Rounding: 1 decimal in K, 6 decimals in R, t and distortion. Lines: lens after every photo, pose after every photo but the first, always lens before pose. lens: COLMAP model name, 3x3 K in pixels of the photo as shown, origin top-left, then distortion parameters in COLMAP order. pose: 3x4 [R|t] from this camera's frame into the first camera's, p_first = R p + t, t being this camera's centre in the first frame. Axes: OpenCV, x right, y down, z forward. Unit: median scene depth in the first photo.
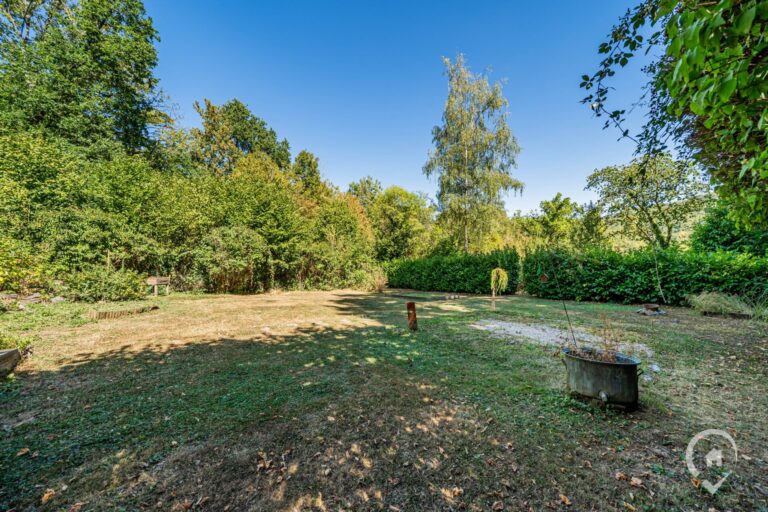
lens RADIAL K [[265.5, 0, 385.0], [0, 265.5, 251.4], [0, 0, 1]] dist [-0.002549, -0.000568]
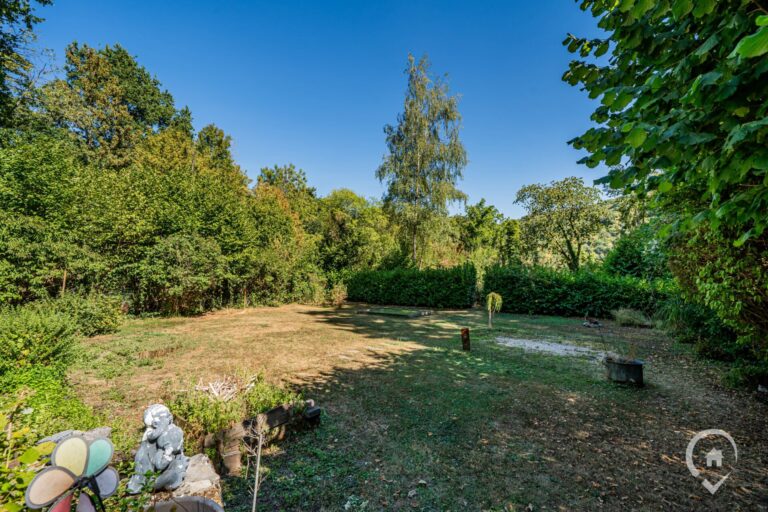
lens RADIAL K [[308.8, 0, 382.7], [0, 308.8, 260.1], [0, 0, 1]] dist [-0.001802, 0.000003]
pose [[0.959421, 0.021479, 0.281158, -0.143438], [-0.028710, 0.999354, 0.021627, -0.031466], [-0.280512, -0.028821, 0.959418, -0.059097]]
